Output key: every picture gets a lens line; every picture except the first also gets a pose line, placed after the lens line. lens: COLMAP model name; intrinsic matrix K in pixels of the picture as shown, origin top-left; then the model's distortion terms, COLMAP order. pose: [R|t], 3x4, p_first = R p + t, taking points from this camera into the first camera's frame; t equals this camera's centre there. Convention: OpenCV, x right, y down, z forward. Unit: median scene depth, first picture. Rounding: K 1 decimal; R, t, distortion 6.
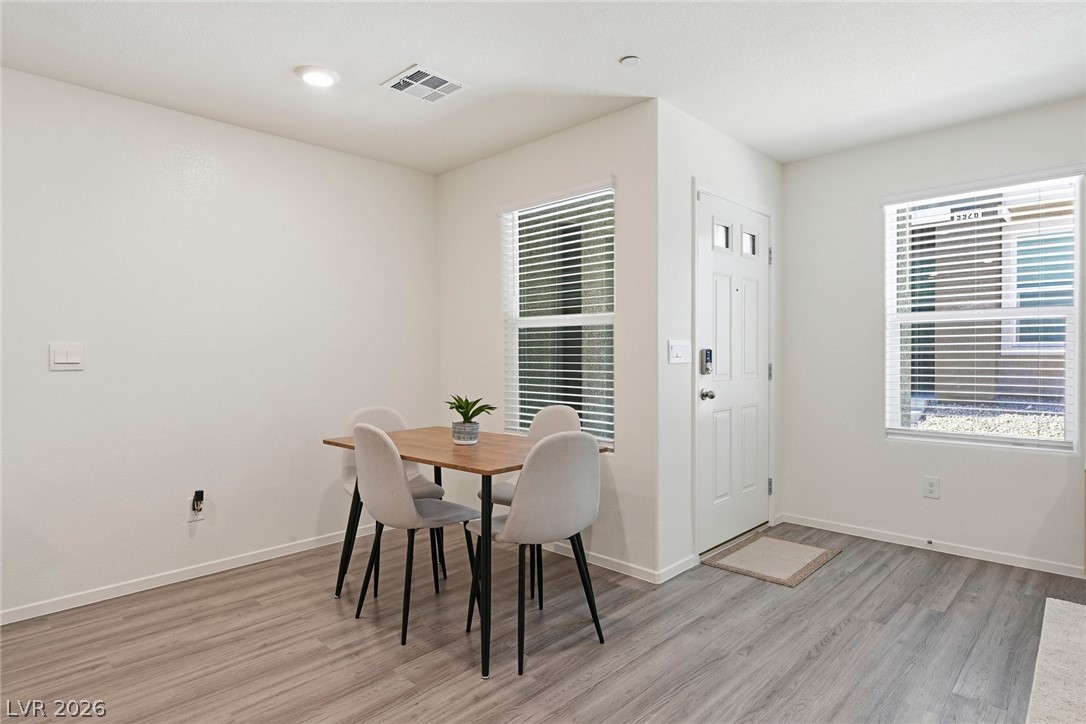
lens RADIAL K [[599.1, 0, 543.0], [0, 599.1, 362.0], [0, 0, 1]] dist [-0.000922, 0.000330]
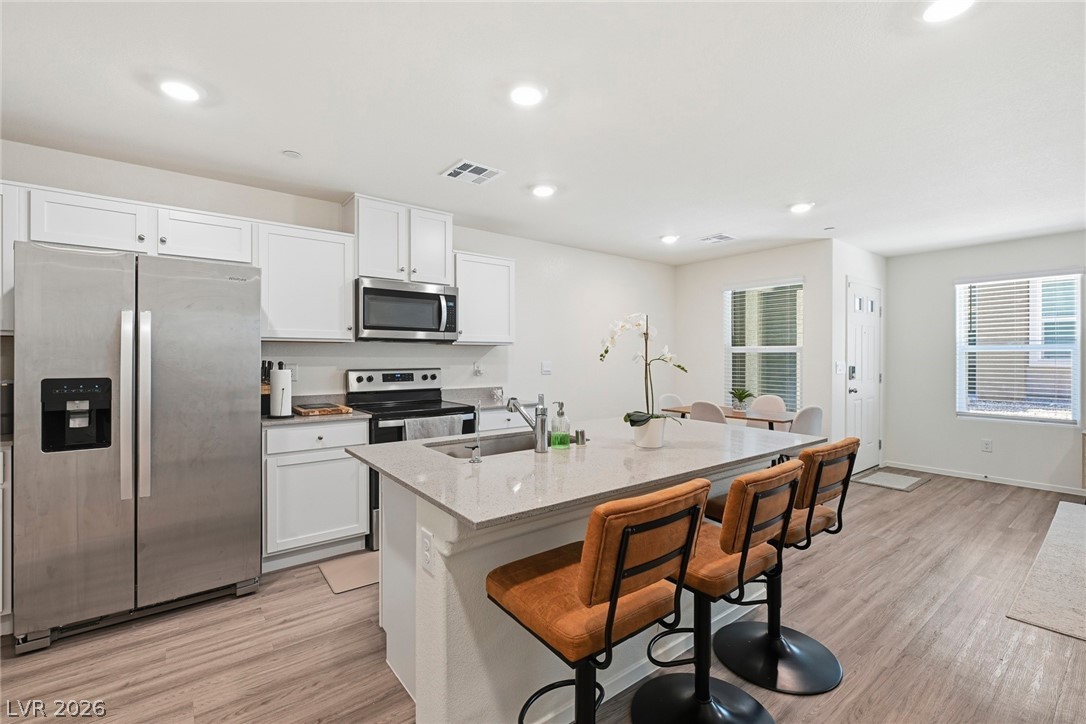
lens RADIAL K [[475.1, 0, 544.0], [0, 475.1, 359.8], [0, 0, 1]] dist [-0.000906, 0.000059]
pose [[0.990288, 0.007218, -0.138841, -0.496790], [-0.008616, 0.999918, -0.009470, -0.020380], [0.138761, 0.010574, 0.990269, -0.626403]]
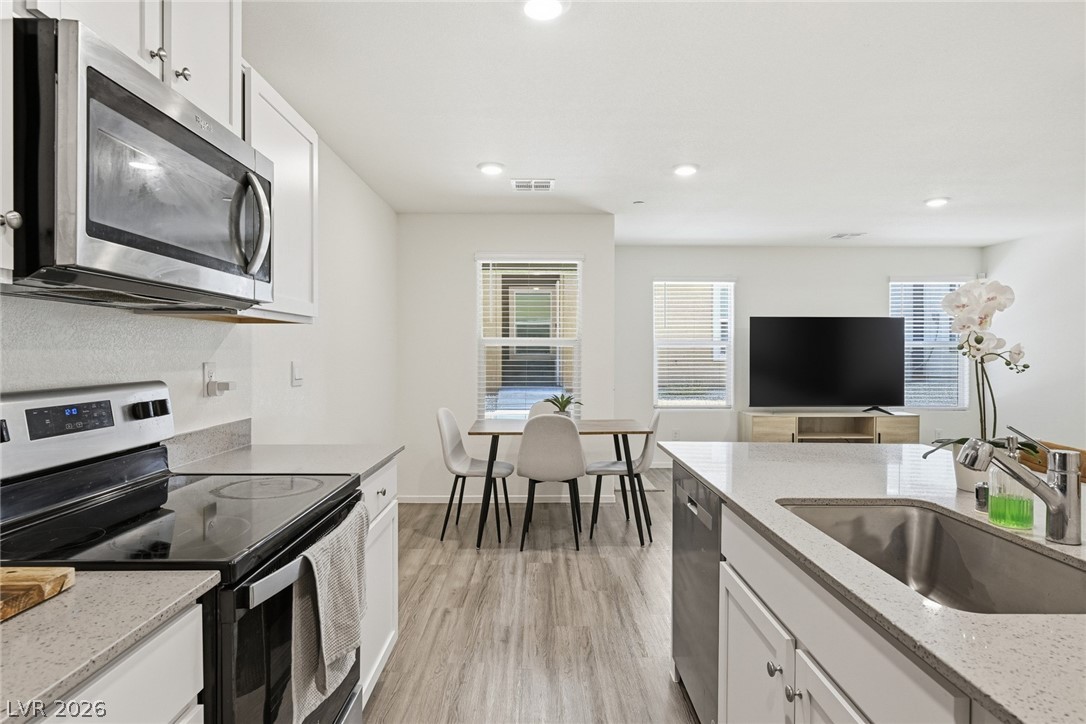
lens RADIAL K [[599.1, 0, 543.0], [0, 599.1, 362.0], [0, 0, 1]] dist [-0.000922, 0.000330]
pose [[0.711039, -0.003615, 0.703143, -1.084015], [0.005382, 0.999985, -0.000301, -0.023633], [-0.703132, 0.003998, 0.711048, -0.056107]]
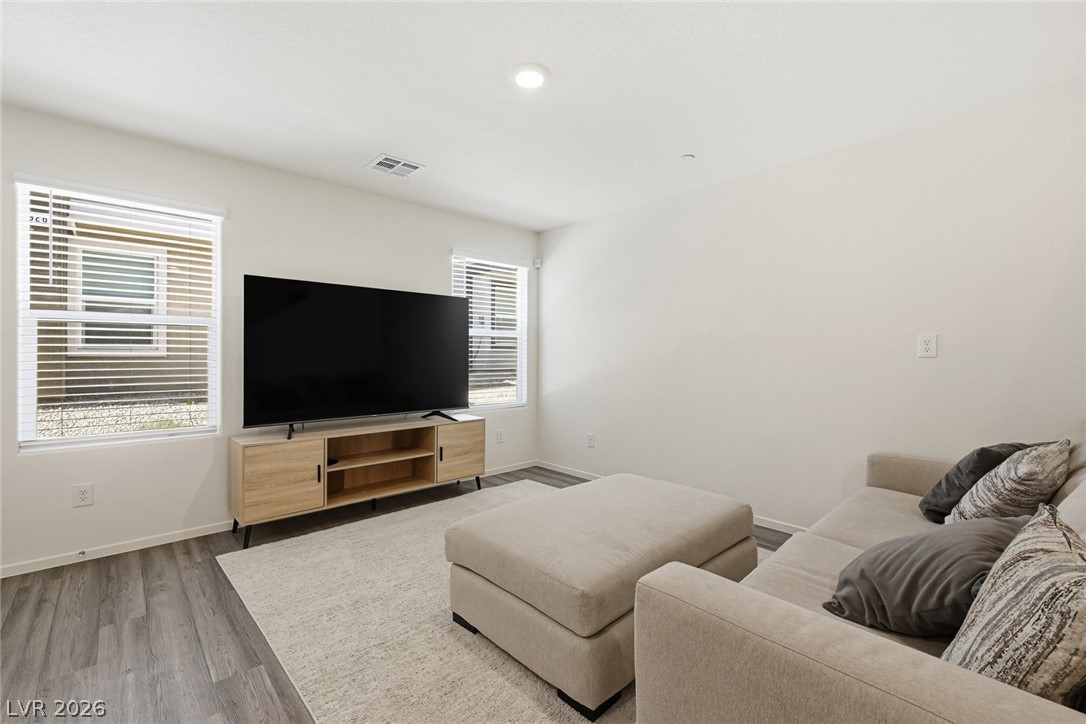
lens RADIAL K [[469.5, 0, 542.4], [0, 469.5, 354.6], [0, 0, 1]] dist [0.000093, 0.000041]
pose [[0.058839, 0.004775, 0.998256, -0.062769], [0.008679, 0.999948, -0.005295, -0.004383], [-0.998230, 0.008975, 0.058794, 0.246594]]
